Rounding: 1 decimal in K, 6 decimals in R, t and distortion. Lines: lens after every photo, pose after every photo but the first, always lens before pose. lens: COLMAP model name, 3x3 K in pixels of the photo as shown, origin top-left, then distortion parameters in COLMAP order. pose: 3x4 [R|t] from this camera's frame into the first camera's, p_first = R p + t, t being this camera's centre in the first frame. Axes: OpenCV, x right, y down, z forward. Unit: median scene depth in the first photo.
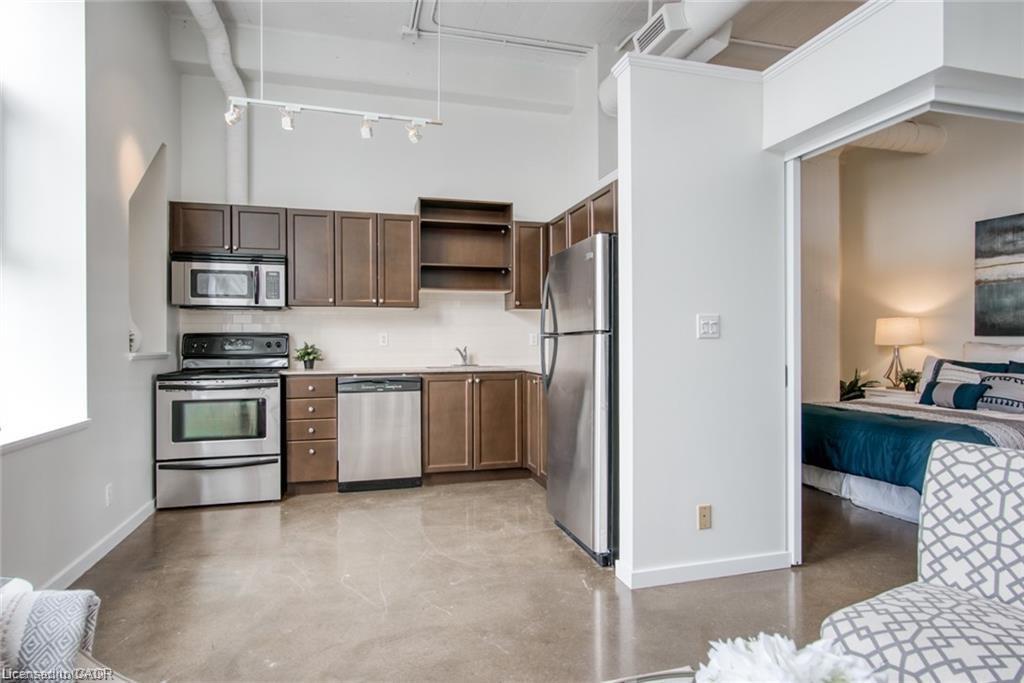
lens RADIAL K [[539.6, 0, 541.6], [0, 539.6, 342.3], [0, 0, 1]] dist [-0.002516, -0.000818]
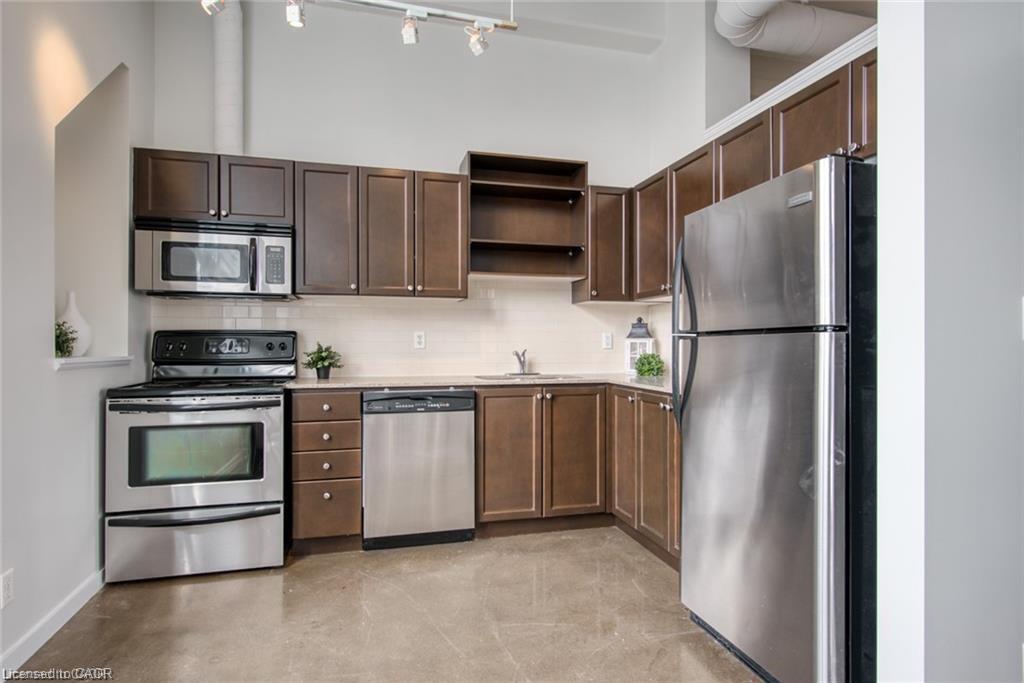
lens RADIAL K [[539.6, 0, 534.9], [0, 539.6, 341.3], [0, 0, 1]] dist [-0.002516, -0.000818]
pose [[0.999641, 0.004220, -0.026467, -0.132467], [-0.004309, 0.999985, -0.003320, -0.001731], [0.026453, 0.003433, 0.999644, 0.291639]]
